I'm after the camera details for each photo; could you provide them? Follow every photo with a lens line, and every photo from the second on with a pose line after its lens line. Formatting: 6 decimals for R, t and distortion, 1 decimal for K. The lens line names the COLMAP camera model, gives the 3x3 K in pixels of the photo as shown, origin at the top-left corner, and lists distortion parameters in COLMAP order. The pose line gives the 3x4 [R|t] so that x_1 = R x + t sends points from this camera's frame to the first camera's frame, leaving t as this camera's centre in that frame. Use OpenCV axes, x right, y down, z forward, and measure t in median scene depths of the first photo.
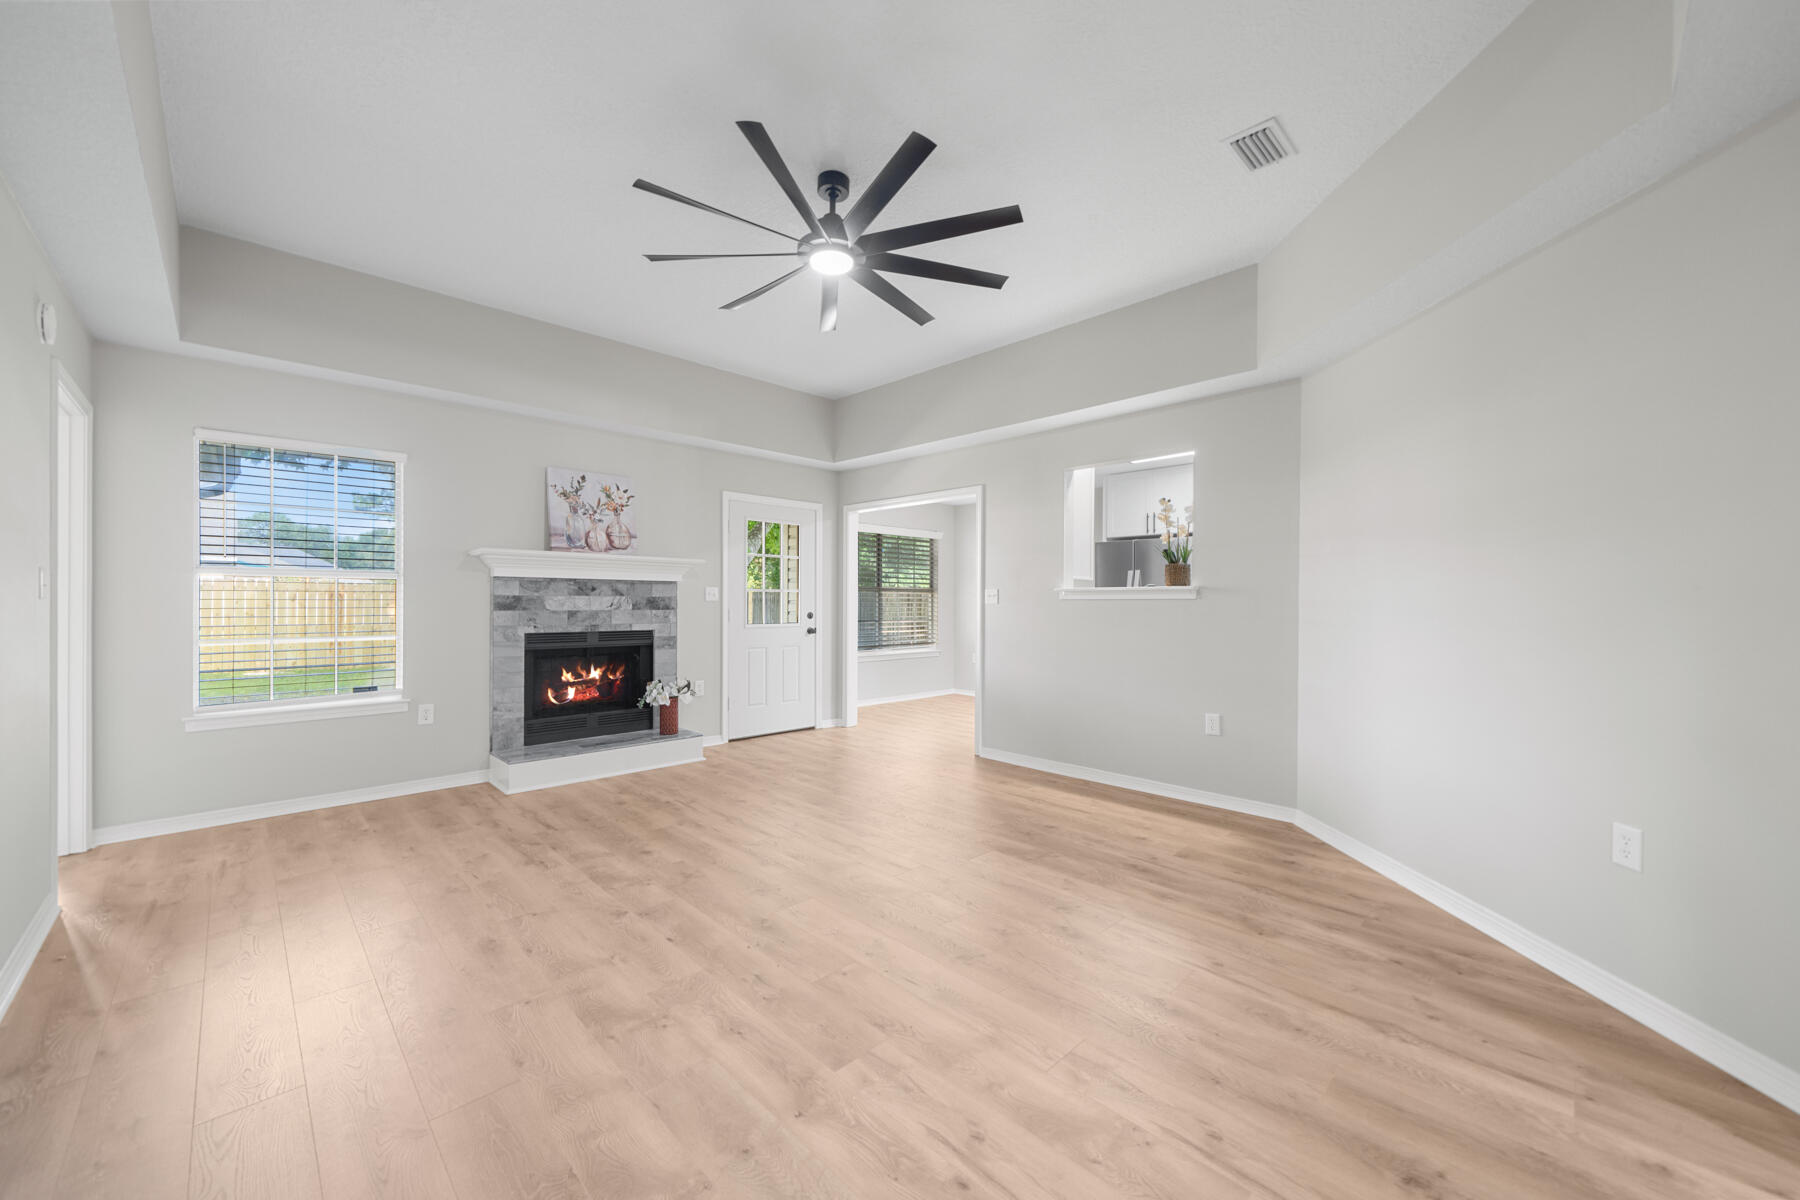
lens RADIAL K [[666.5, 0, 891.7], [0, 666.5, 607.0], [0, 0, 1]] dist [-0.001017, -0.000085]
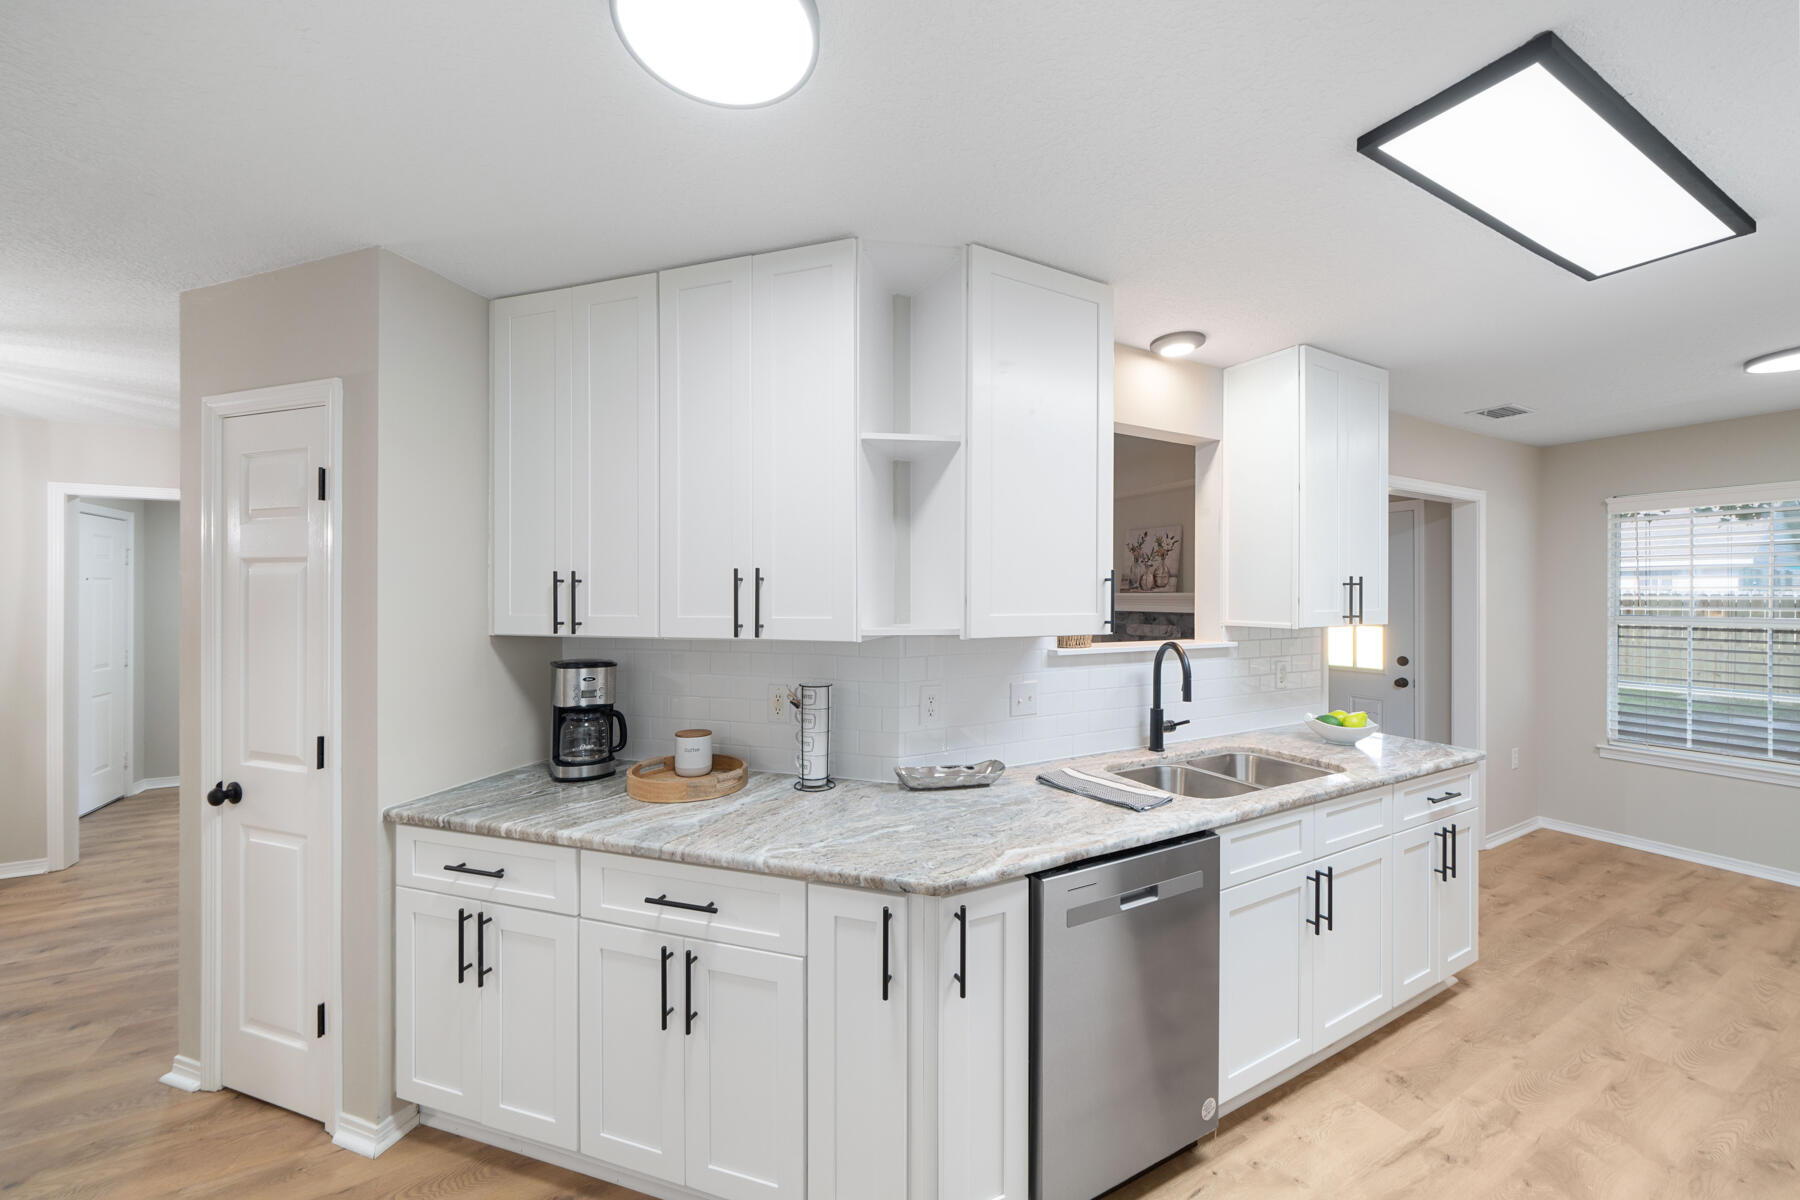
lens RADIAL K [[658.2, 0, 901.7], [0, 658.2, 599.2], [0, 0, 1]] dist [-0.002048, 0.000153]
pose [[-0.285086, 0.005279, -0.958487, 0.915844], [-0.003792, 0.999971, 0.006635, -0.072461], [0.958494, 0.005526, -0.285058, 0.911032]]
